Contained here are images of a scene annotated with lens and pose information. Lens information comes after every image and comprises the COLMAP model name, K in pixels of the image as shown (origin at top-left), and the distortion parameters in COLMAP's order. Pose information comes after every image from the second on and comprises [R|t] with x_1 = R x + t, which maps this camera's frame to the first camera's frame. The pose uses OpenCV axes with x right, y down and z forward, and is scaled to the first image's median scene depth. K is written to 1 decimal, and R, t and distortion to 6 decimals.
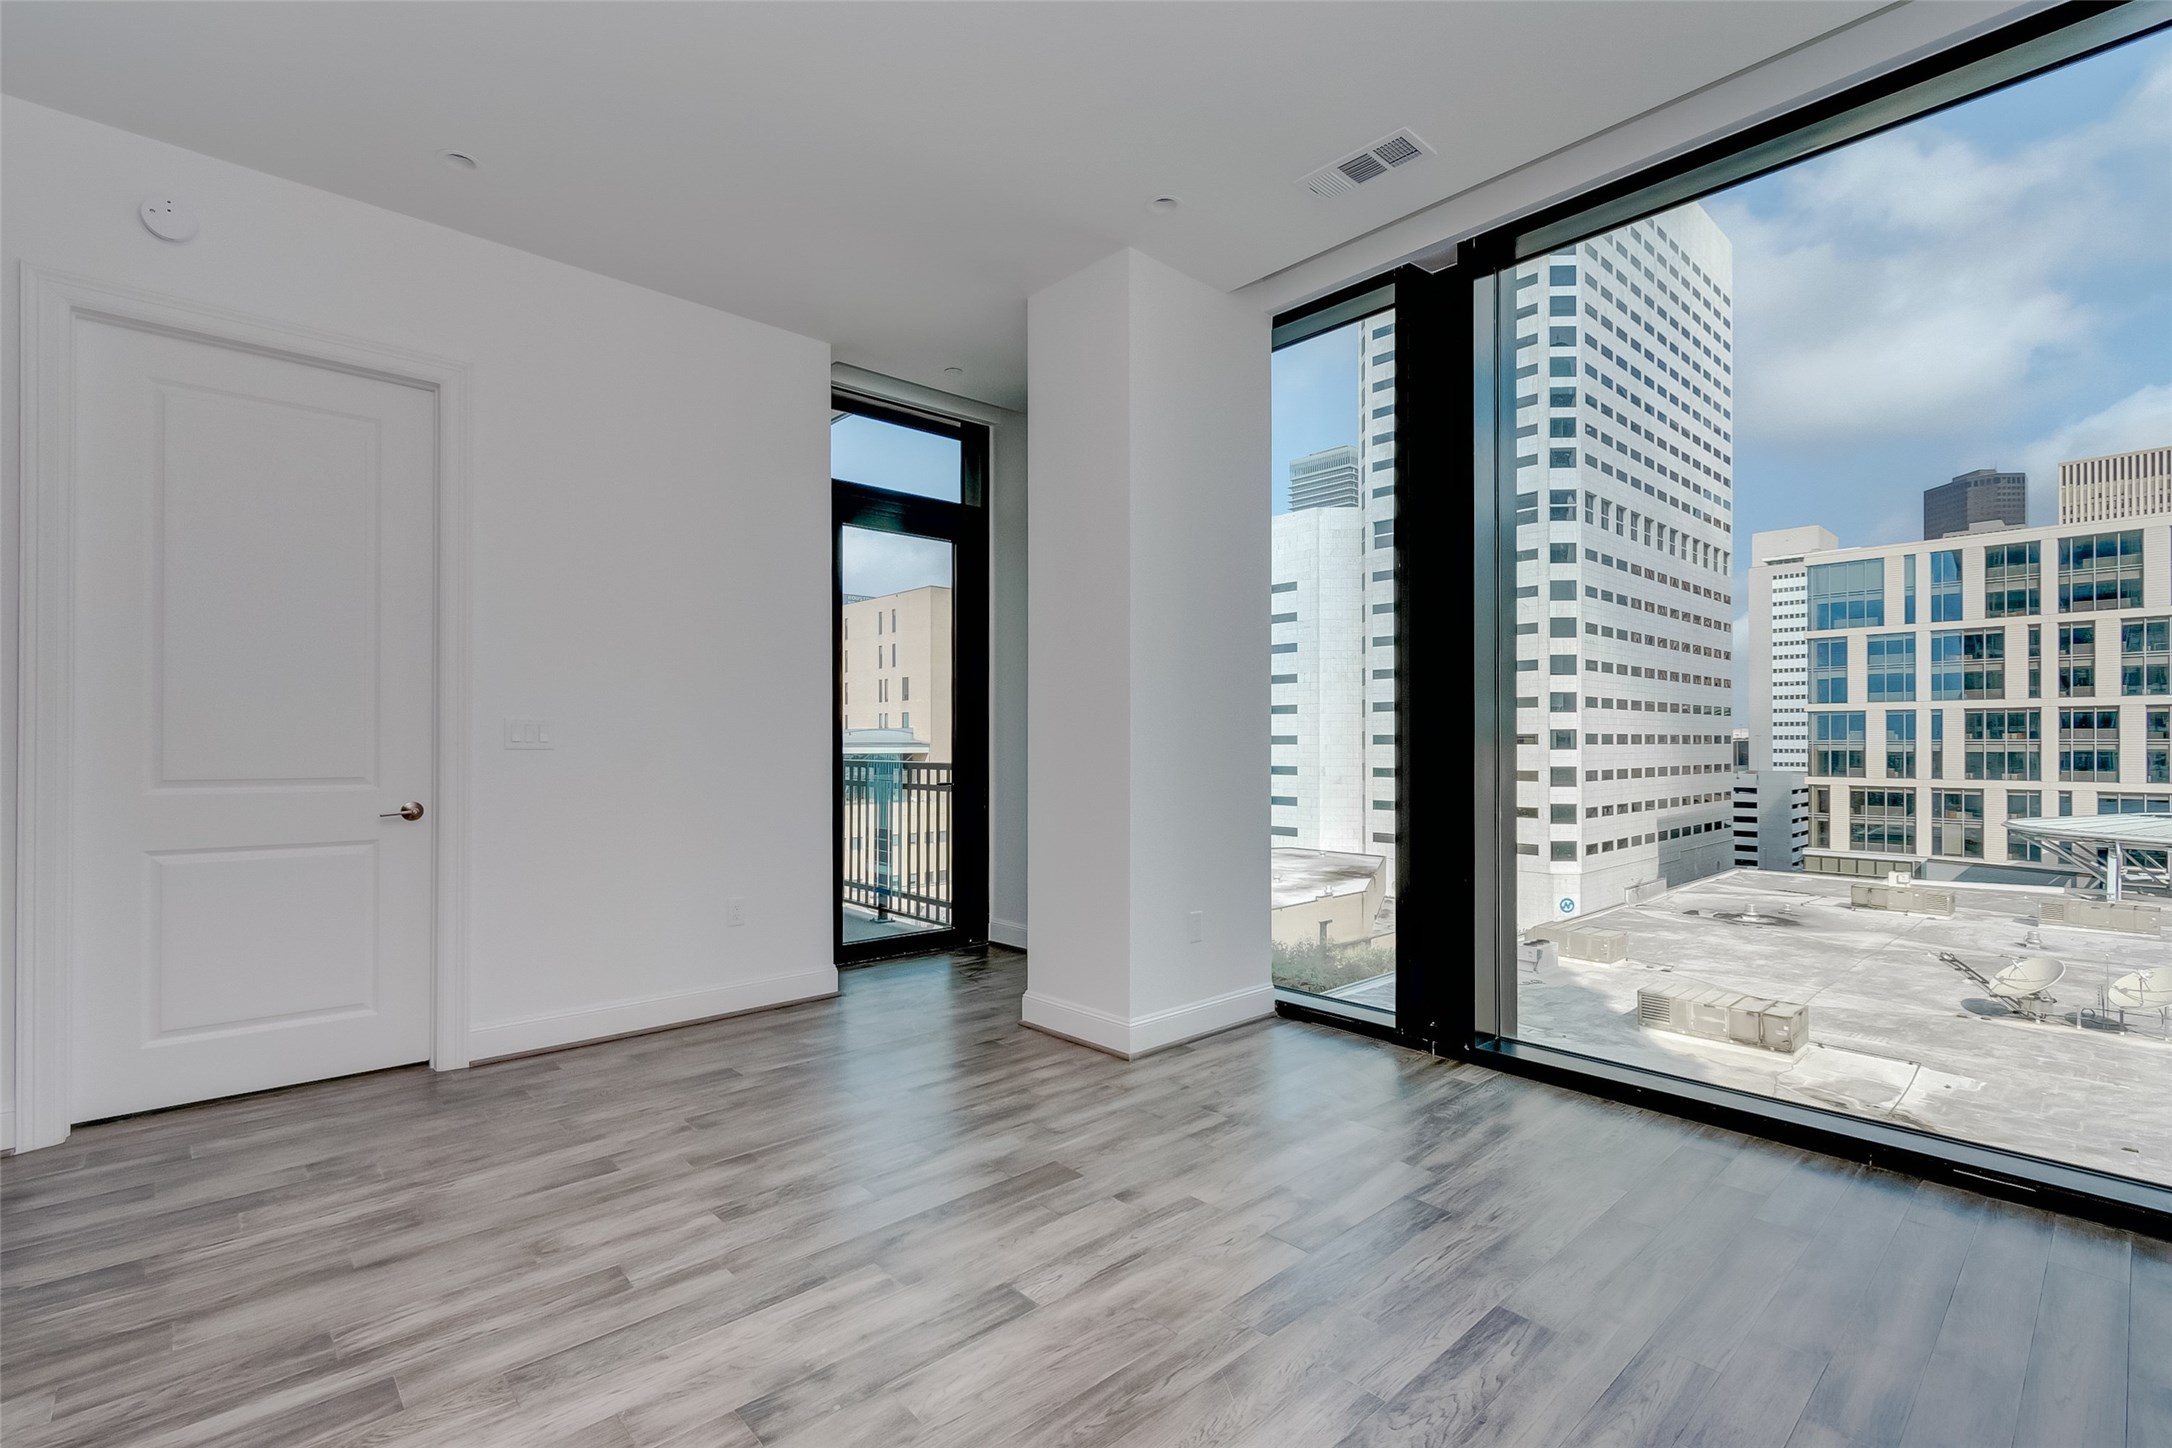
lens RADIAL K [[990.8, 0, 1085.8], [0, 990.8, 742.7], [0, 0, 1]] dist [0.003018, 0.000257]
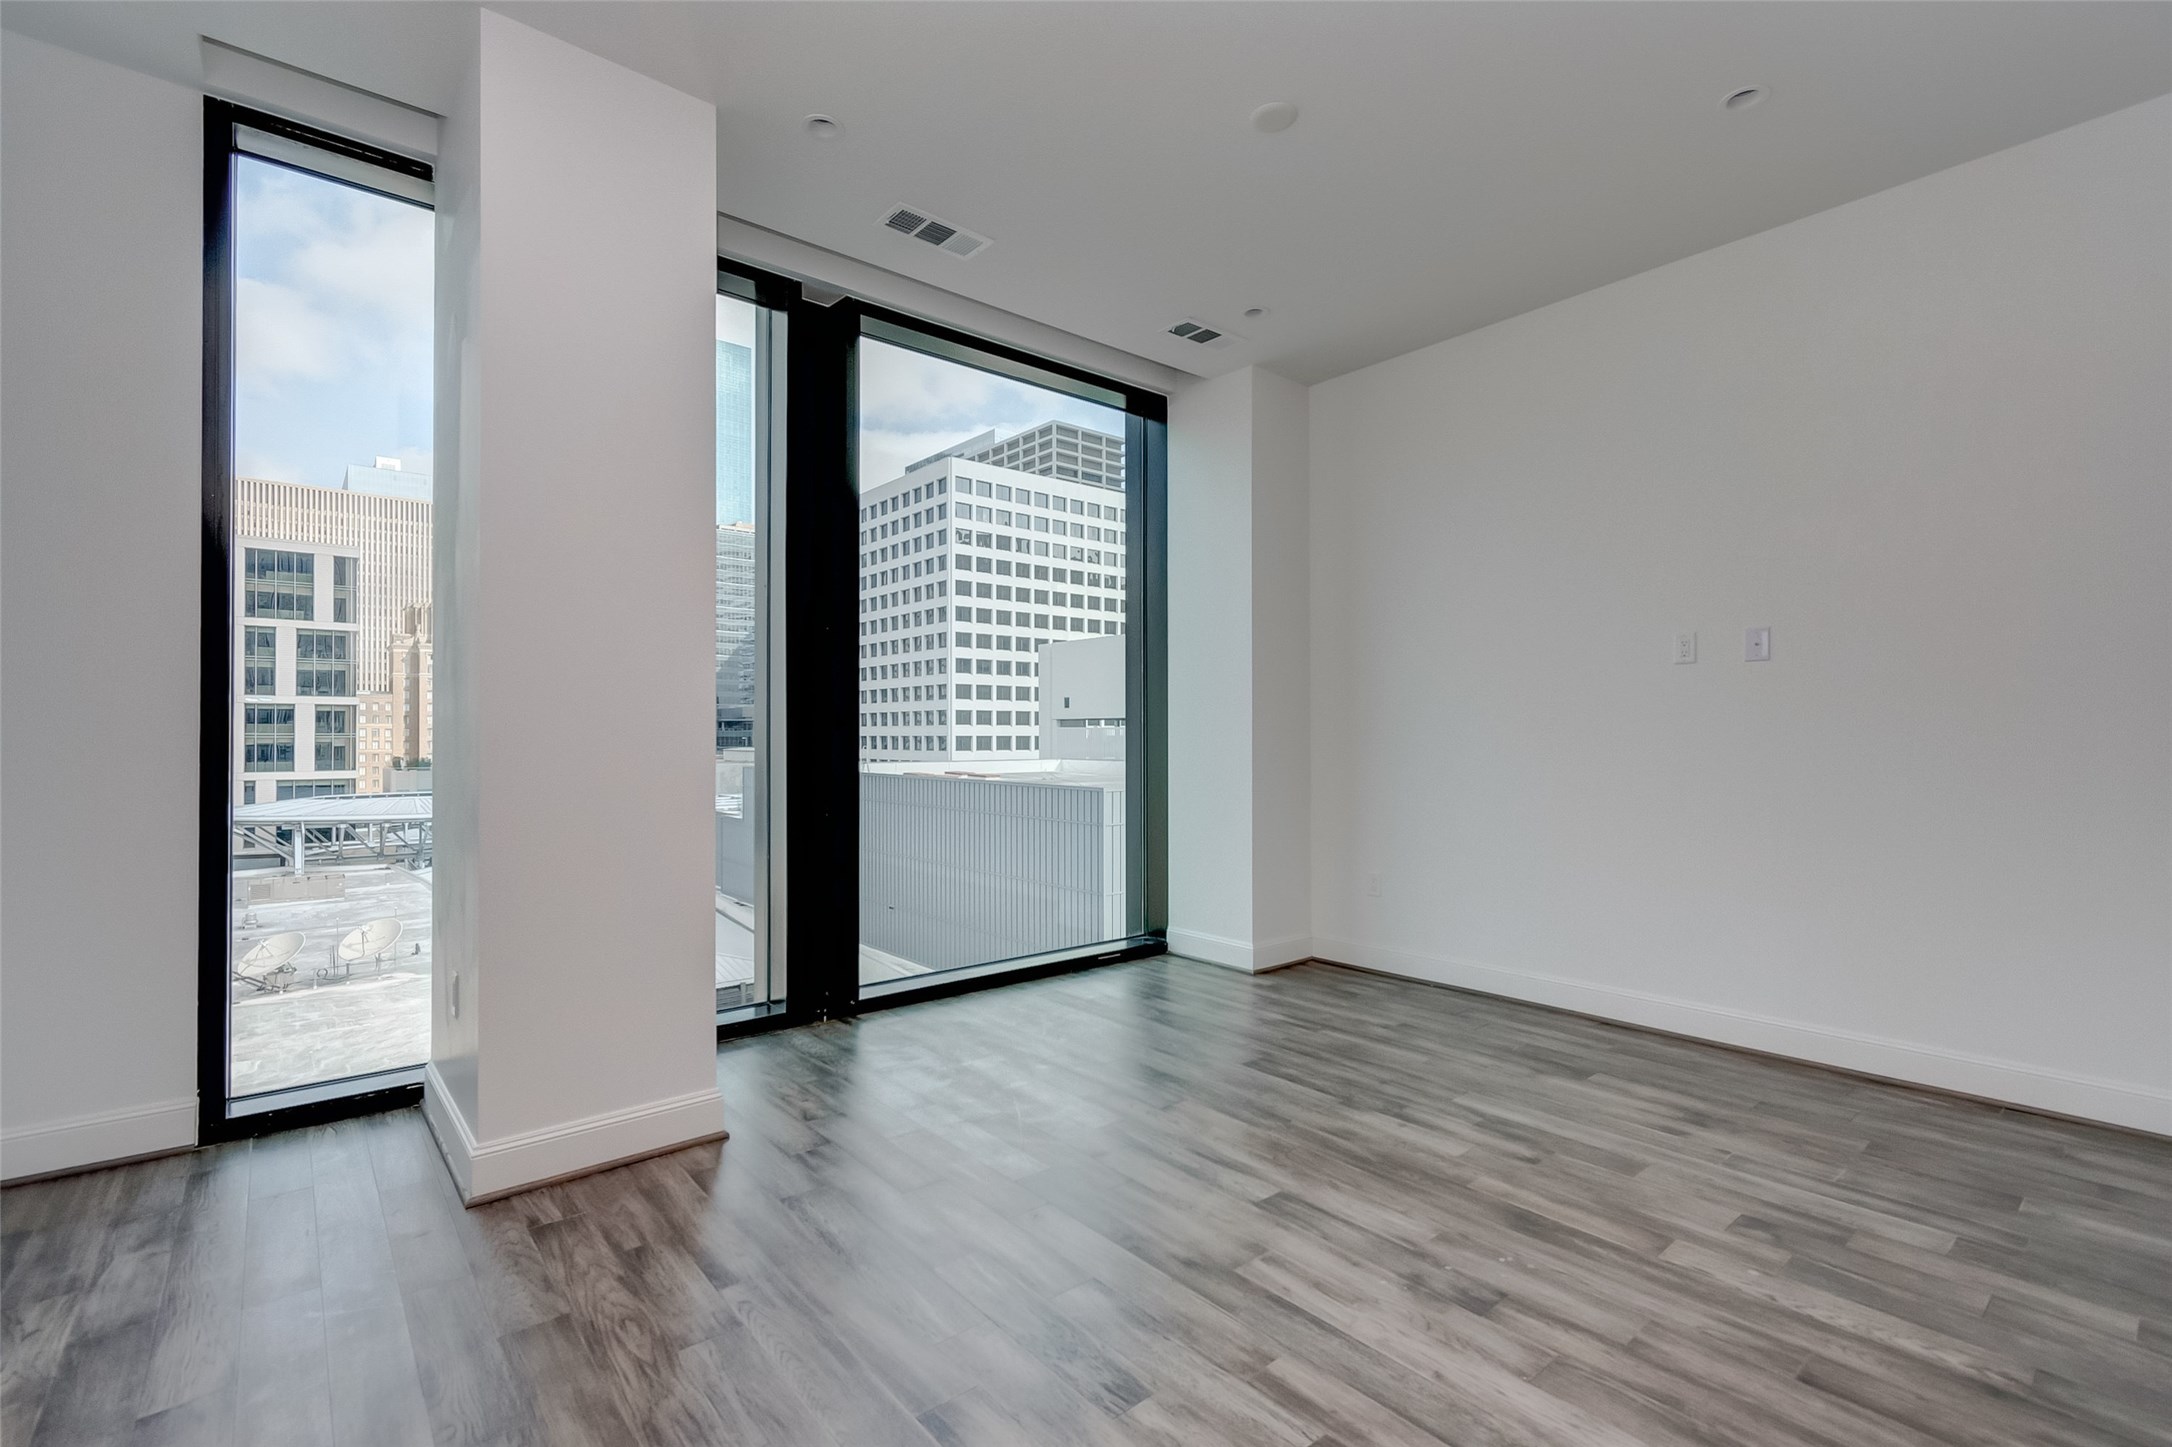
lens RADIAL K [[973.7, 0, 1090.0], [0, 973.7, 724.5], [0, 0, 1]] dist [-0.001581, -0.000305]
pose [[0.034368, 0.010389, 0.999355, -0.171137], [0.002387, 0.999942, -0.010477, -0.000069], [-0.999406, 0.002745, 0.034341, 0.160931]]
